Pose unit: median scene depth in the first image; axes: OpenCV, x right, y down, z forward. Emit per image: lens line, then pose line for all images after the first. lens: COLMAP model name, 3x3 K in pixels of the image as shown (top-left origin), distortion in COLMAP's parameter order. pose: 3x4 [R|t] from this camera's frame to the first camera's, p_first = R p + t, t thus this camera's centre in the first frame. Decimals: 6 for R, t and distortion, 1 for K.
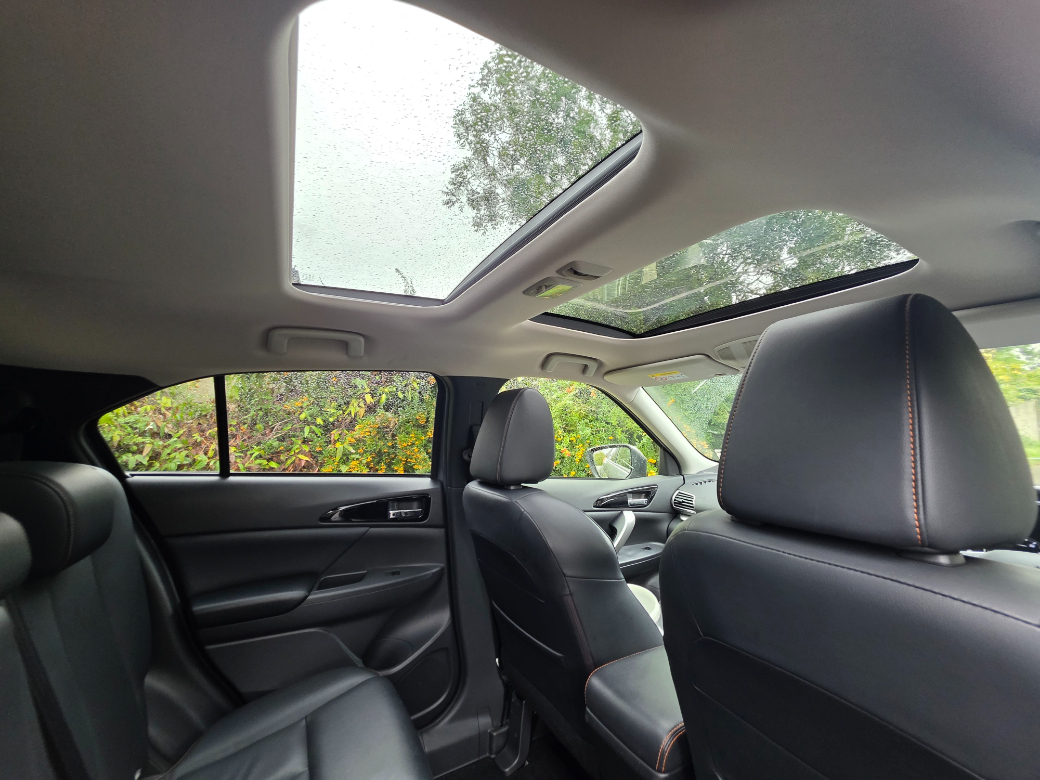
lens RADIAL K [[411.6, 0, 518.9], [0, 411.6, 390.4], [0, 0, 1]] dist [0.002905, -0.000525]
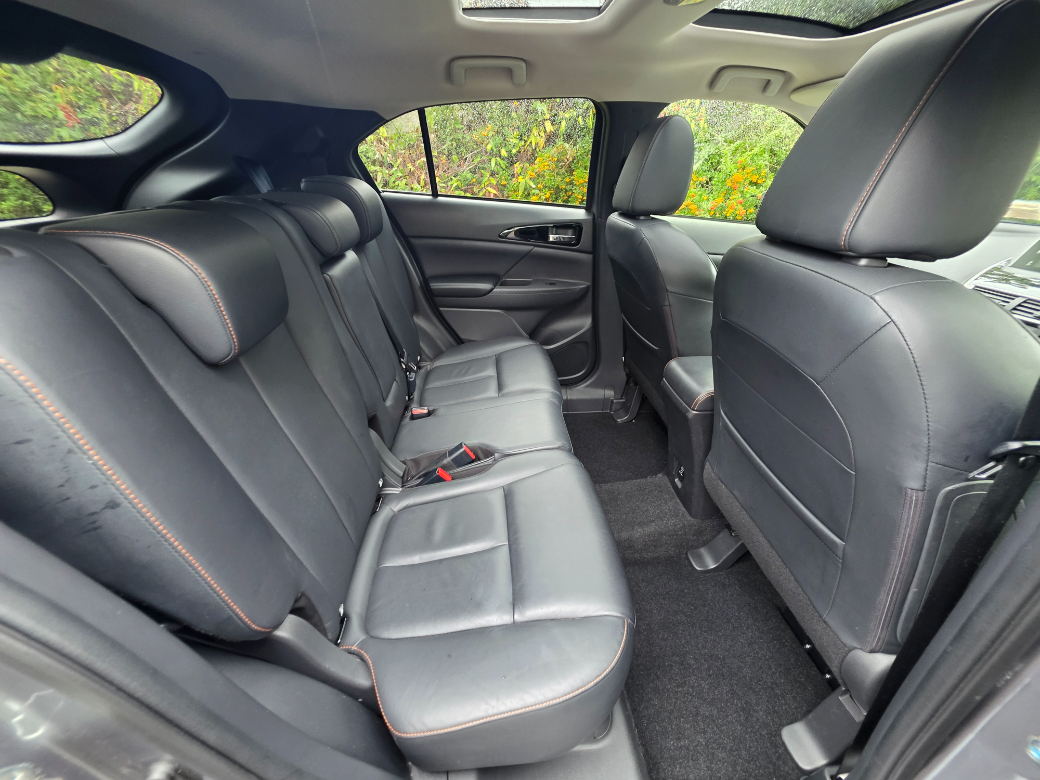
lens RADIAL K [[411.6, 0, 521.7], [0, 411.6, 388.5], [0, 0, 1]] dist [0.002905, -0.000525]
pose [[0.911958, 0.213819, -0.350164, 0.142872], [0.016821, 0.833264, 0.552620, -0.009894], [0.409939, -0.509856, 0.756305, -0.211502]]
